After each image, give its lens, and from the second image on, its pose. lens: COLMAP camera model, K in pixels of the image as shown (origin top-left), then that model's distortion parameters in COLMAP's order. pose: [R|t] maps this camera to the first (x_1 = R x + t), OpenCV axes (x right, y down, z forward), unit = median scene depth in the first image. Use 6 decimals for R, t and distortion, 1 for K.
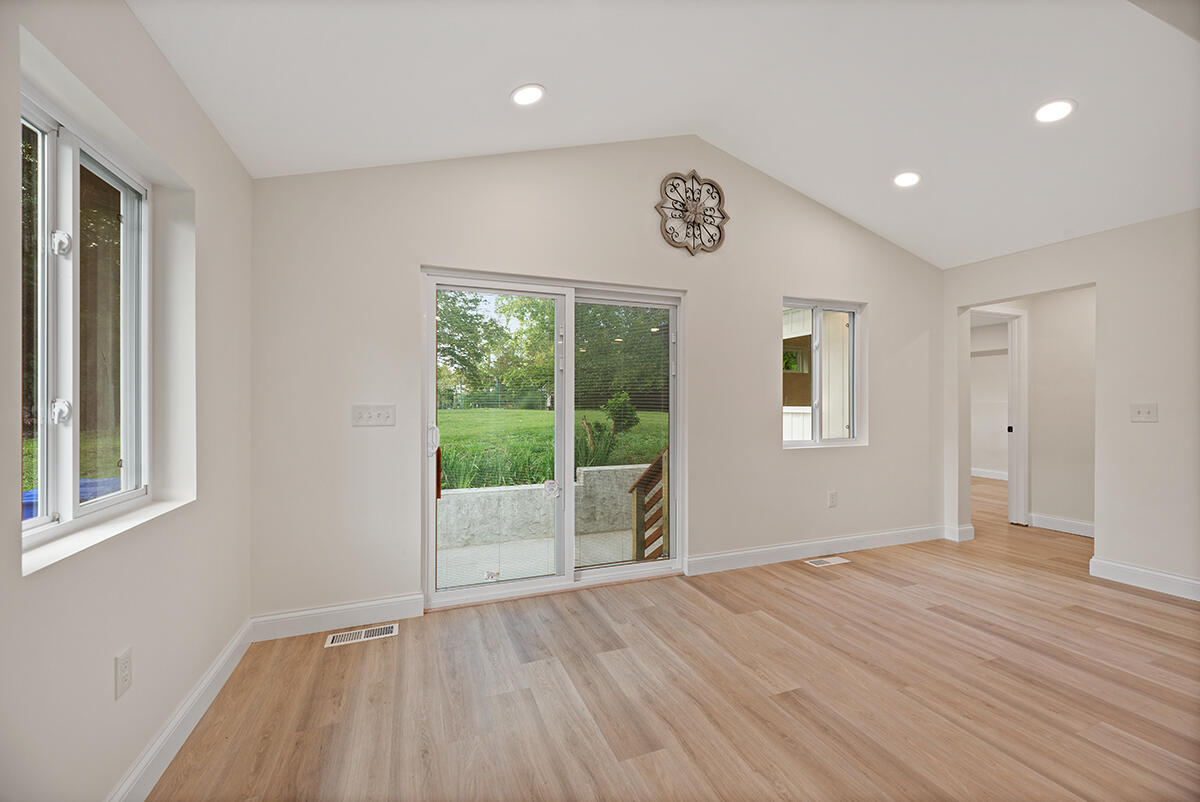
lens RADIAL K [[490.4, 0, 599.5], [0, 490.4, 403.5], [0, 0, 1]] dist [0.000216, 0.000313]
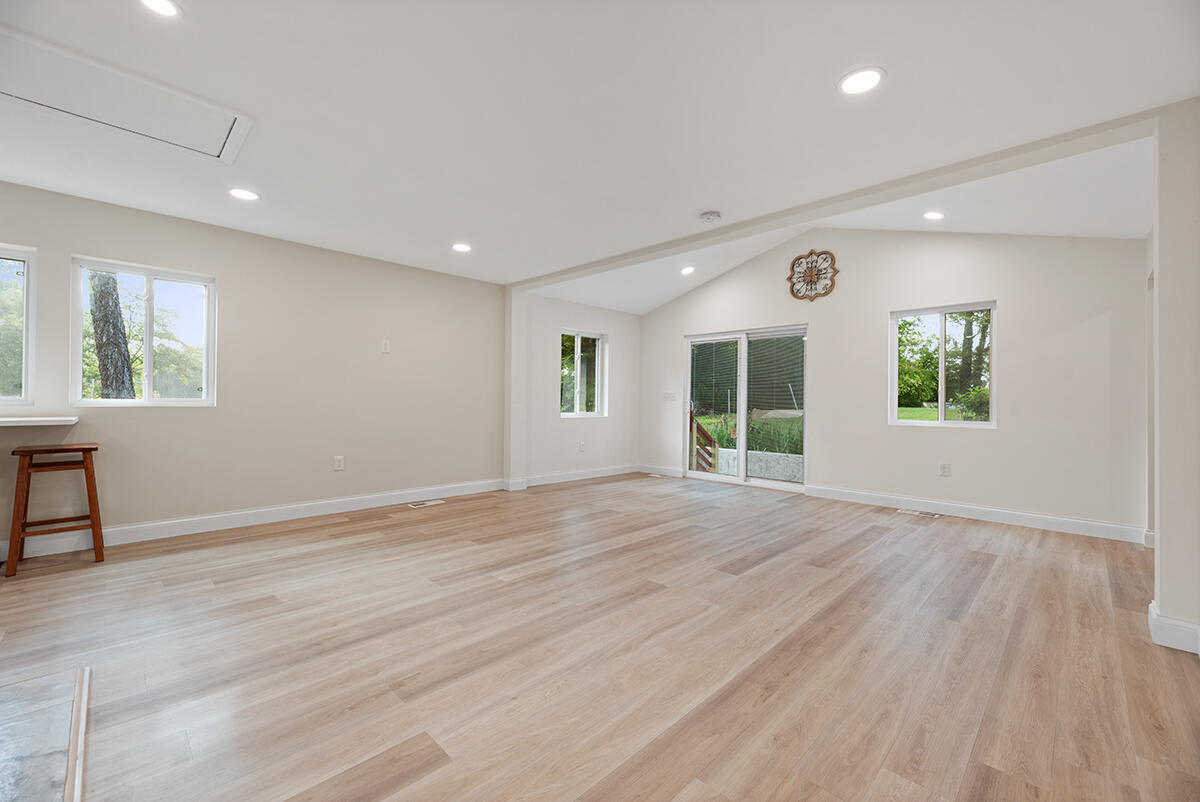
lens RADIAL K [[490.4, 0, 604.4], [0, 490.4, 401.3], [0, 0, 1]] dist [0.000216, 0.000313]
pose [[0.420433, 0.007659, -0.907291, 1.398490], [-0.009158, 0.999949, 0.004197, 0.033342], [0.907278, 0.006545, 0.420481, -0.322517]]
